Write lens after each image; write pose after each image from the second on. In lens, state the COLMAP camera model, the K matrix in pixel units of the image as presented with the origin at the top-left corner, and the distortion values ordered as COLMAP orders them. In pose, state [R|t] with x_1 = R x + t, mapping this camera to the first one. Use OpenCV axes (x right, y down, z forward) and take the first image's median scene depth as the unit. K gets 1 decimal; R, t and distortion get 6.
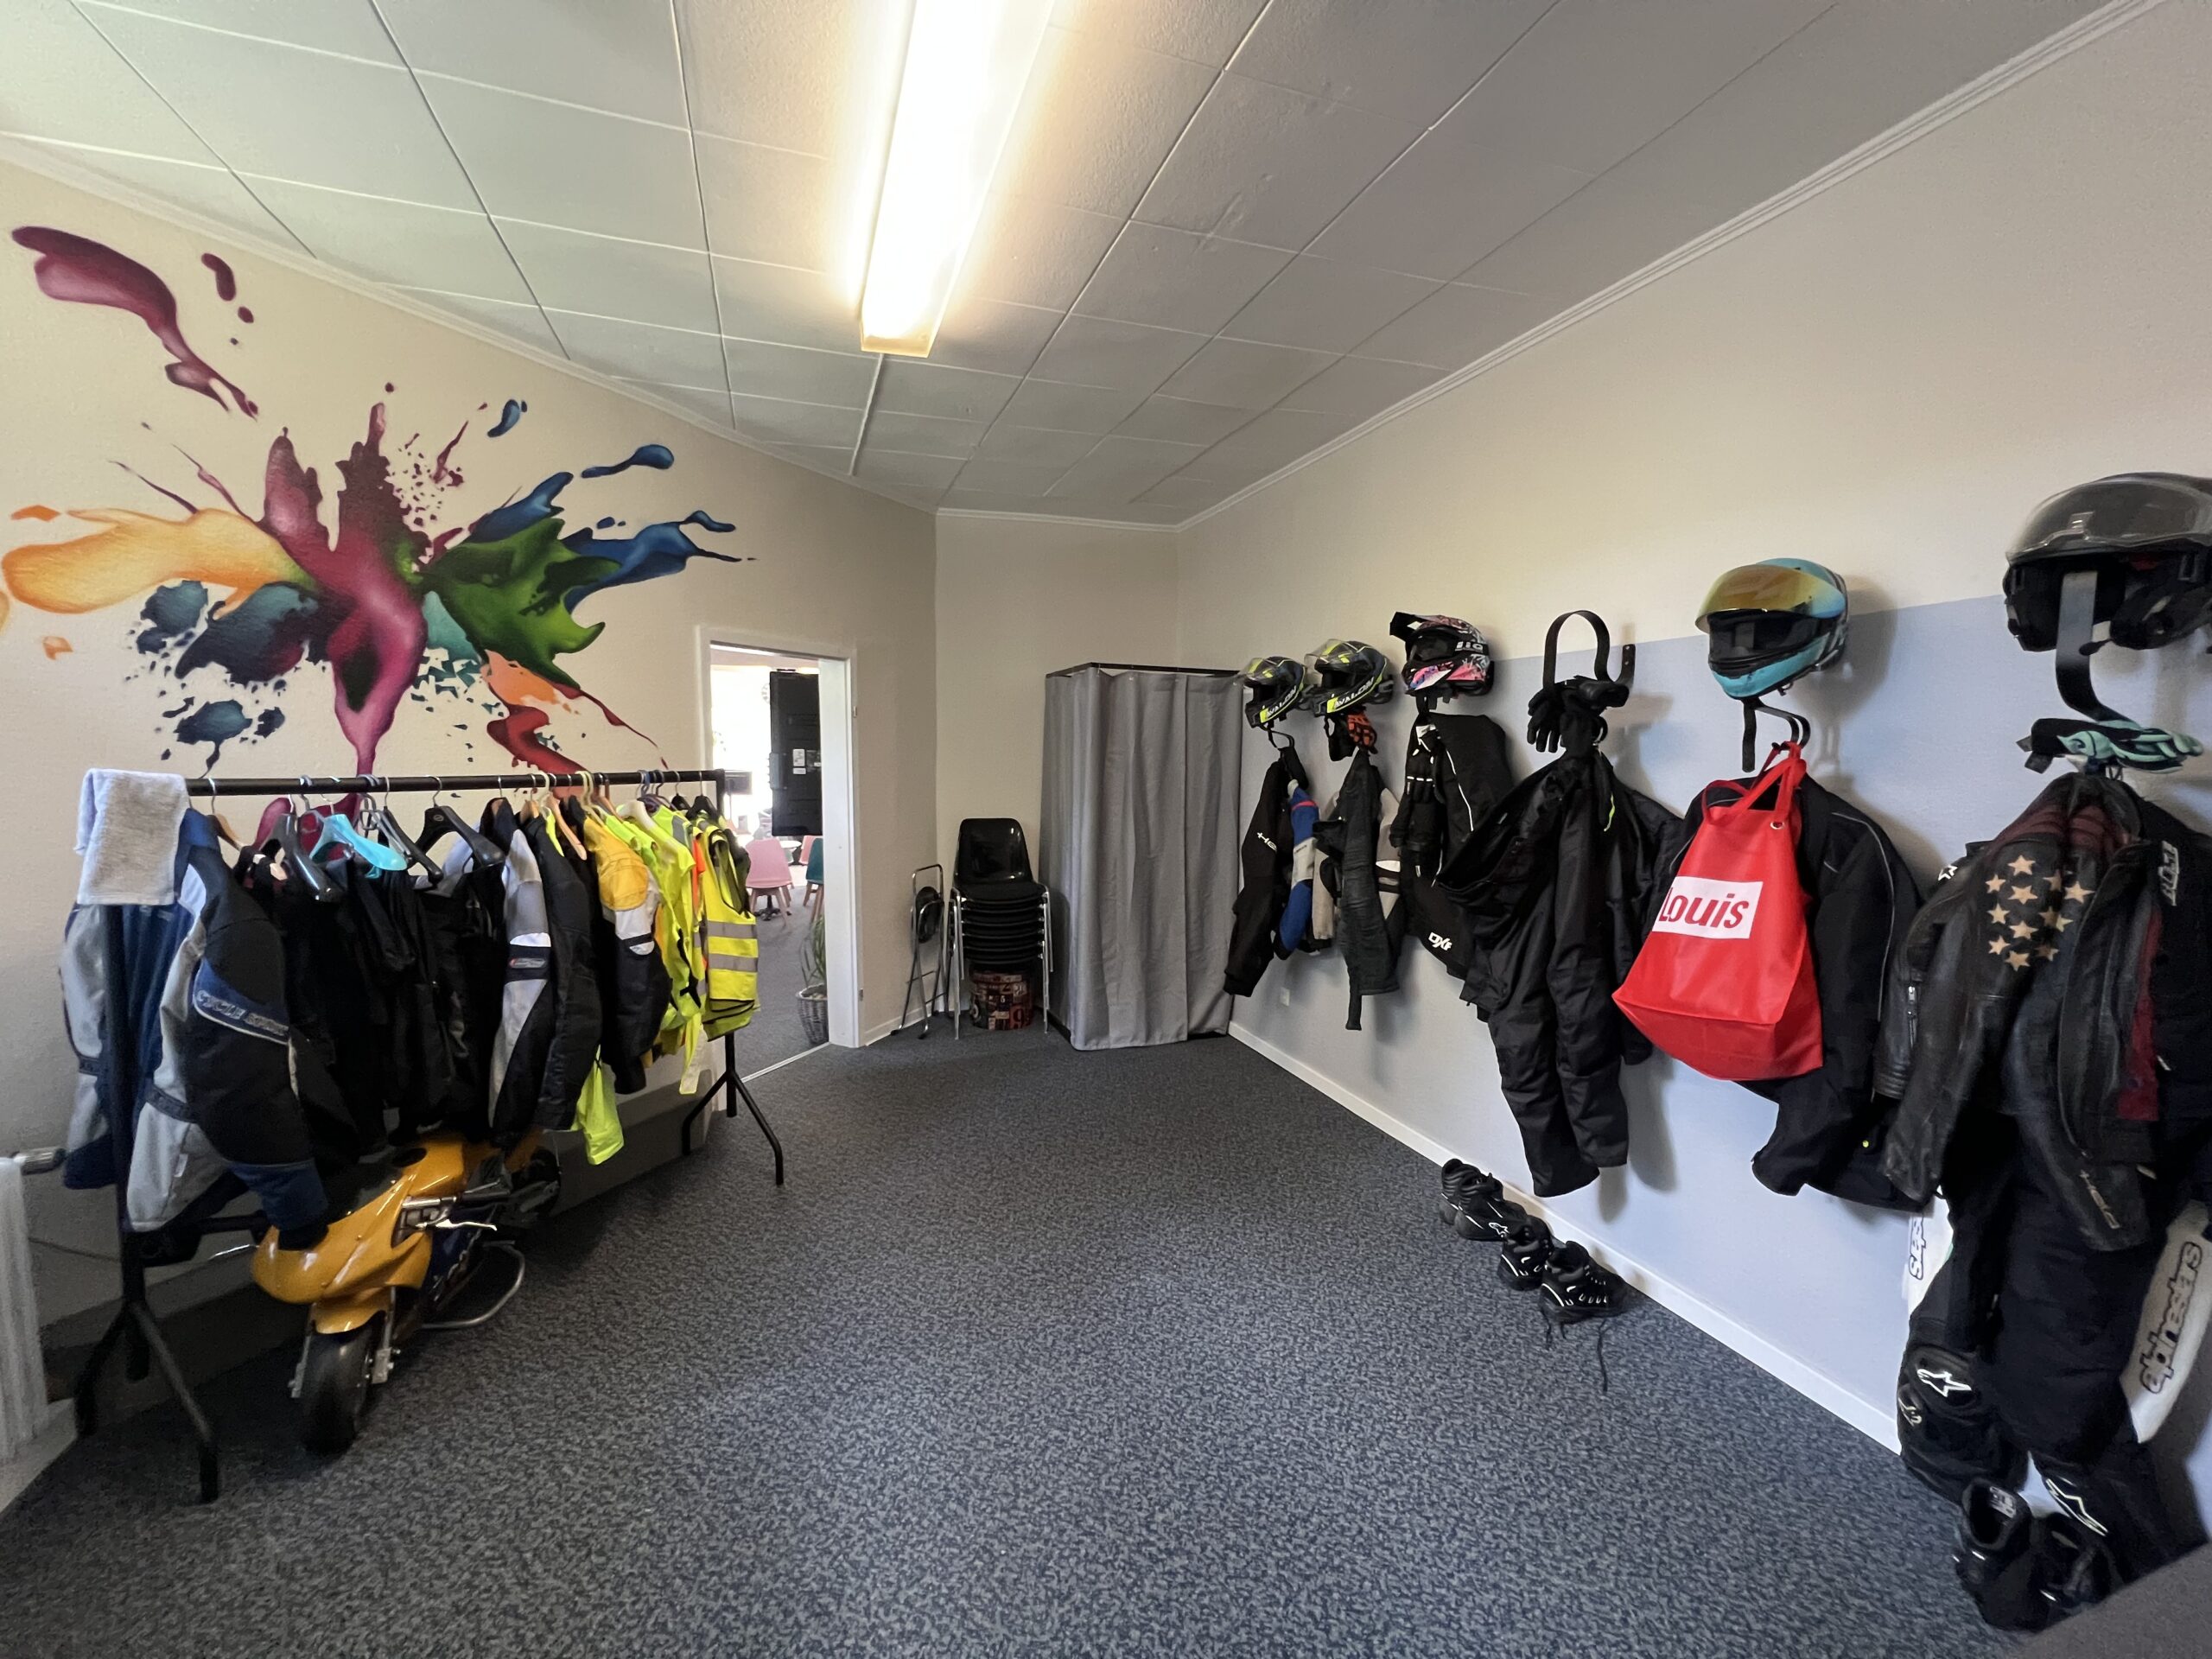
lens RADIAL K [[880.8, 0, 1098.3], [0, 880.8, 829.0], [0, 0, 1]] dist [0.000051, -0.000392]
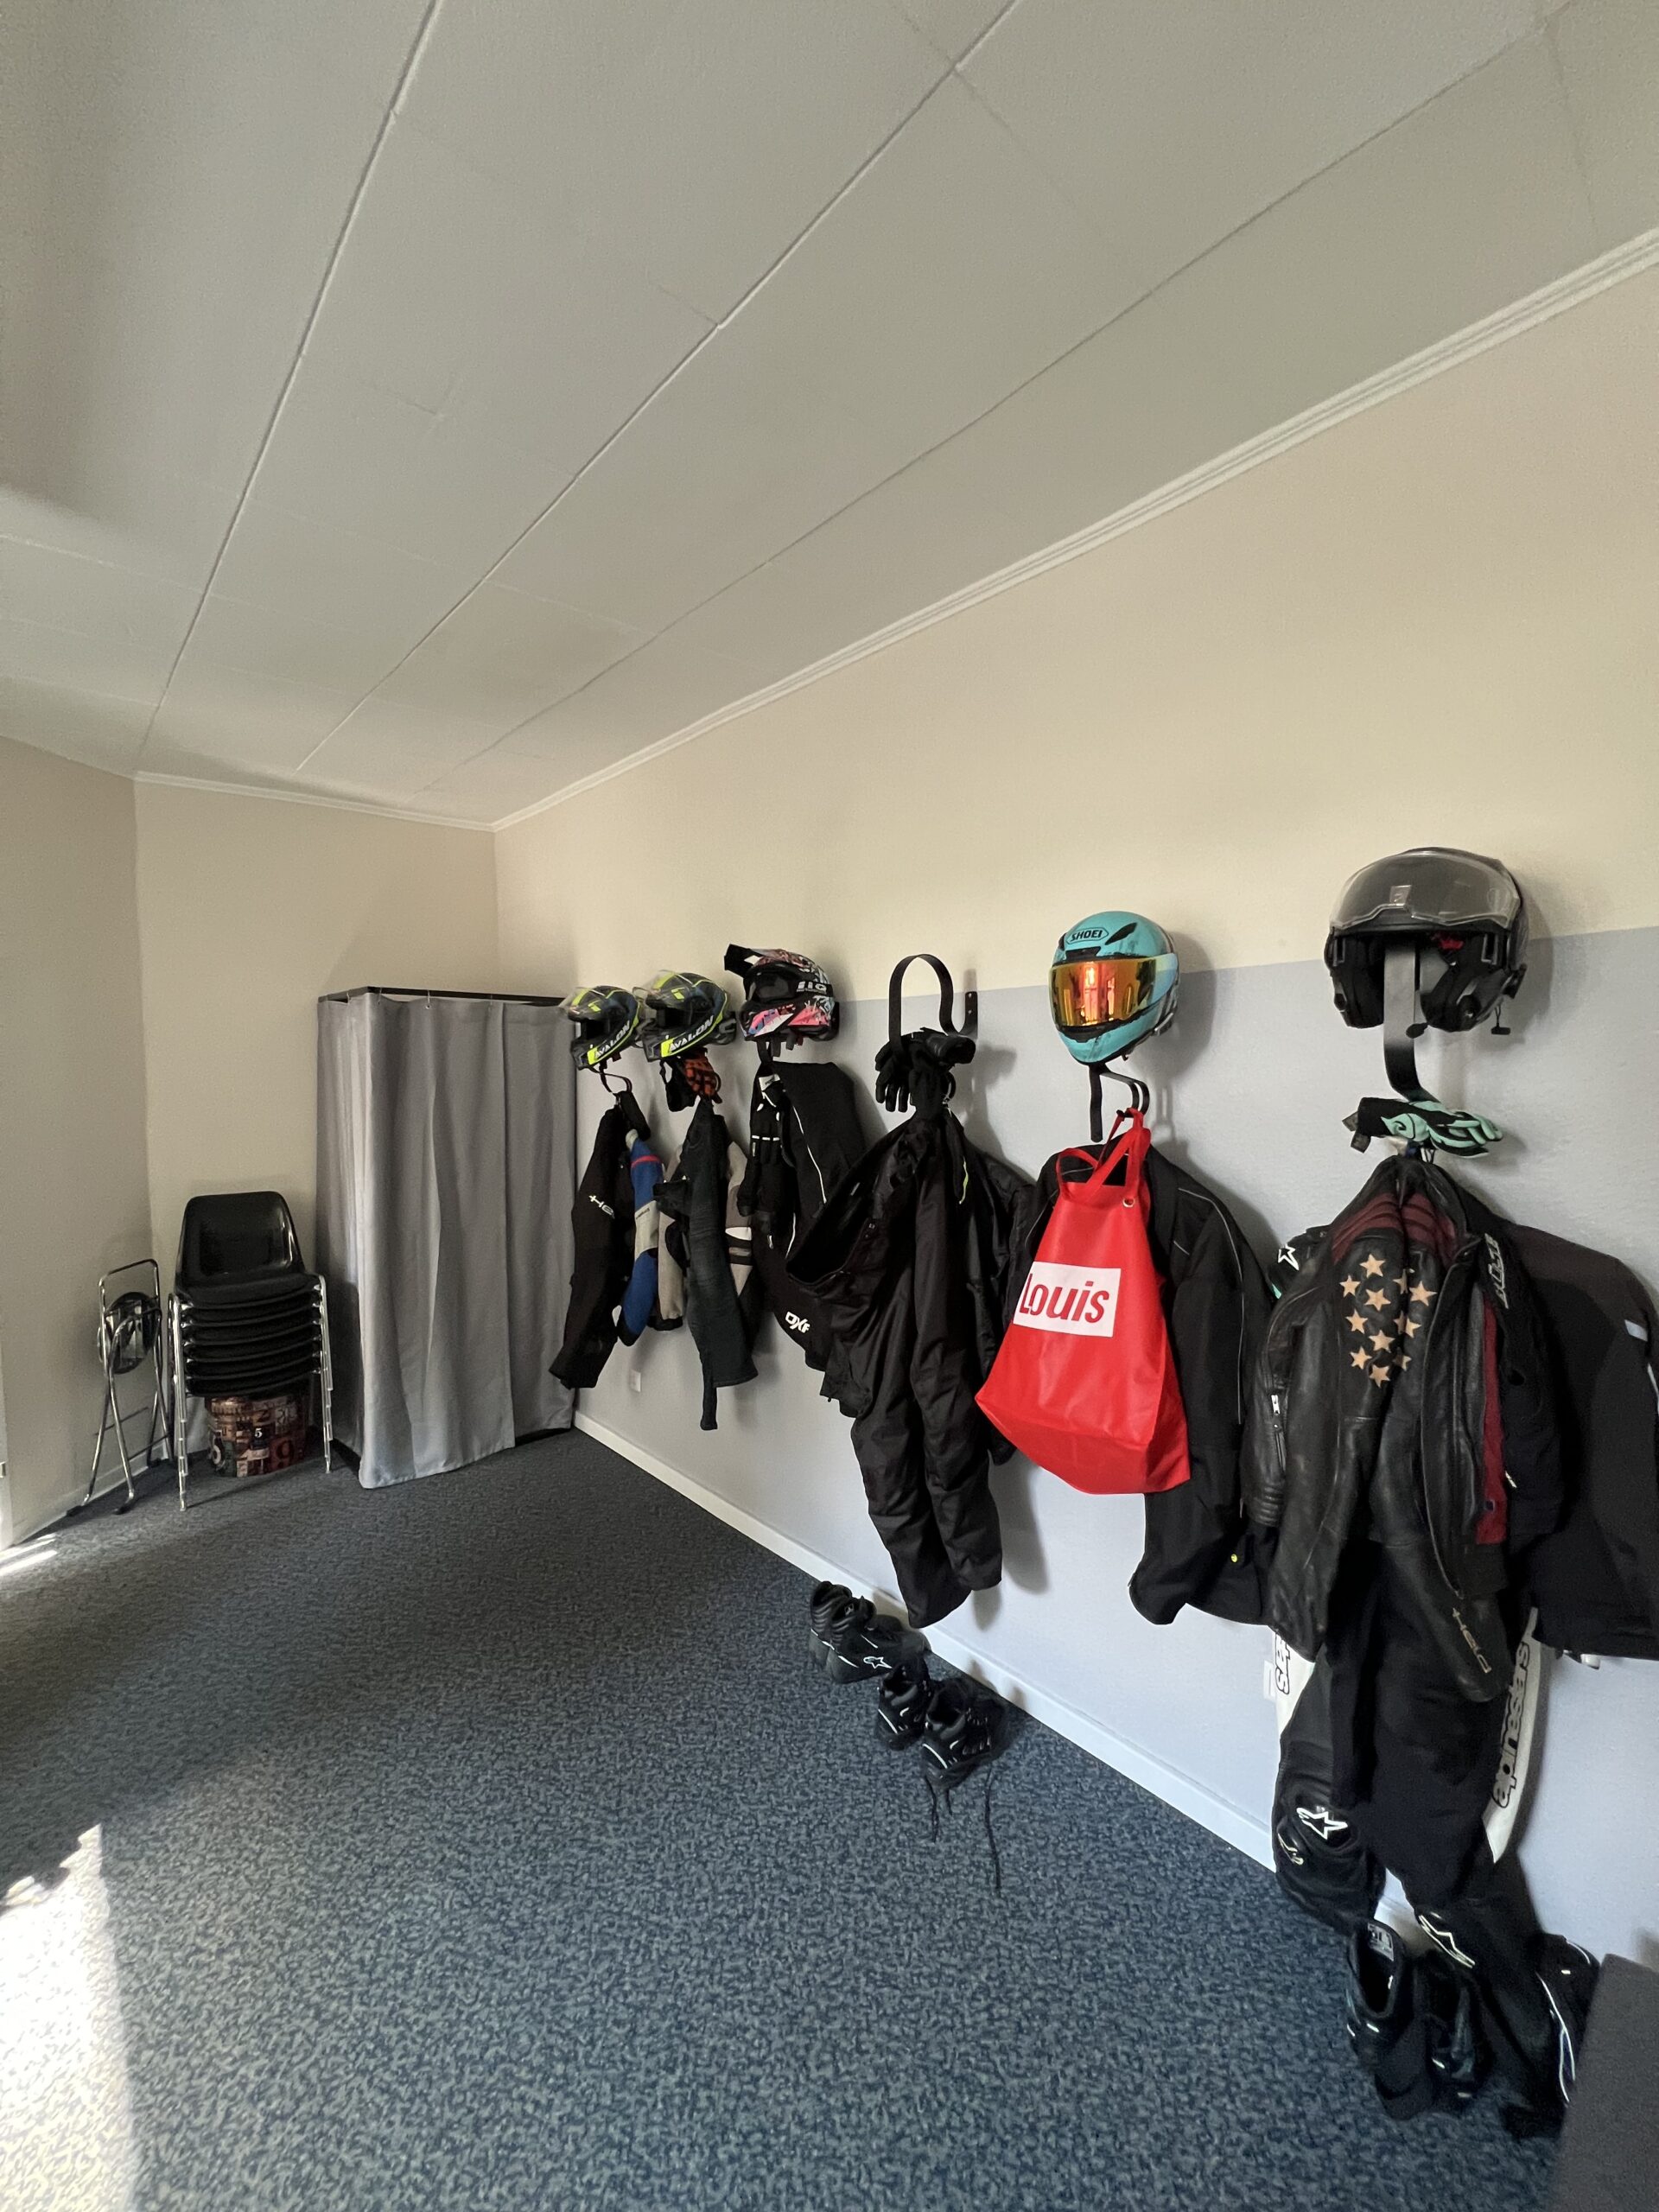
lens RADIAL K [[880.8, 0, 829.5], [0, 880.8, 1102.7], [0, 0, 1]] dist [0.000051, -0.000392]
pose [[0.922582, -0.032010, 0.384470, 0.119489], [0.047349, 0.998413, -0.030495, -0.079356], [-0.382884, 0.046338, 0.922634, 0.233580]]
